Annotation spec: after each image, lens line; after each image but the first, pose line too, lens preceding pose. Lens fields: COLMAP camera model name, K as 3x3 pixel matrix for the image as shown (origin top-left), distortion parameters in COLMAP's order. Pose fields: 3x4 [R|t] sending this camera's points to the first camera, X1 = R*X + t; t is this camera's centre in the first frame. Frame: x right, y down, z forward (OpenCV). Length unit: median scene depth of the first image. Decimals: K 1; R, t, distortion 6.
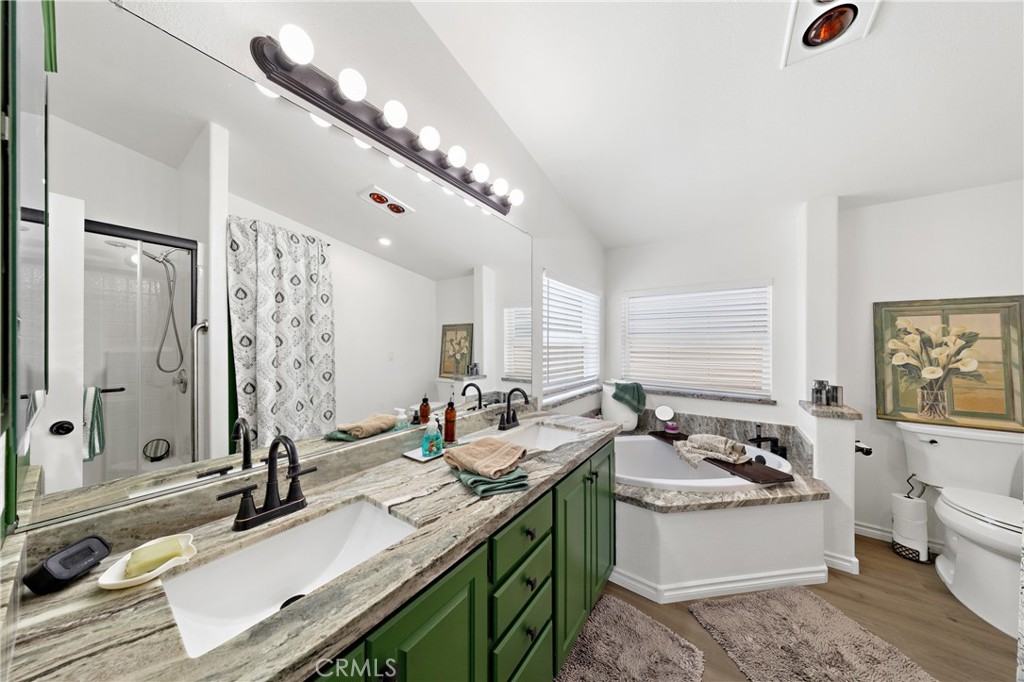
lens RADIAL K [[298.7, 0, 509.5], [0, 298.7, 347.4], [0, 0, 1]] dist [-0.000251, 0.000056]
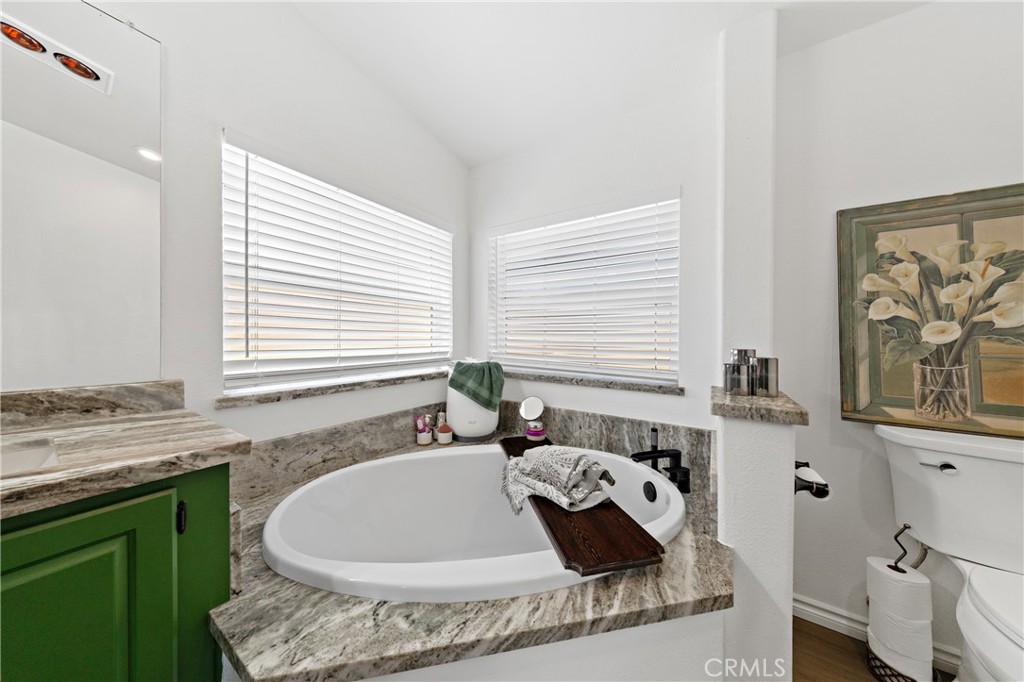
lens RADIAL K [[301.2, 0, 510.2], [0, 301.2, 339.8], [0, 0, 1]] dist [-0.000217, -0.000075]
pose [[0.999114, 0.005067, 0.041775, 0.621833], [-0.005129, 0.999986, 0.001382, 0.099325], [-0.041767, -0.001595, 0.999126, 0.491825]]
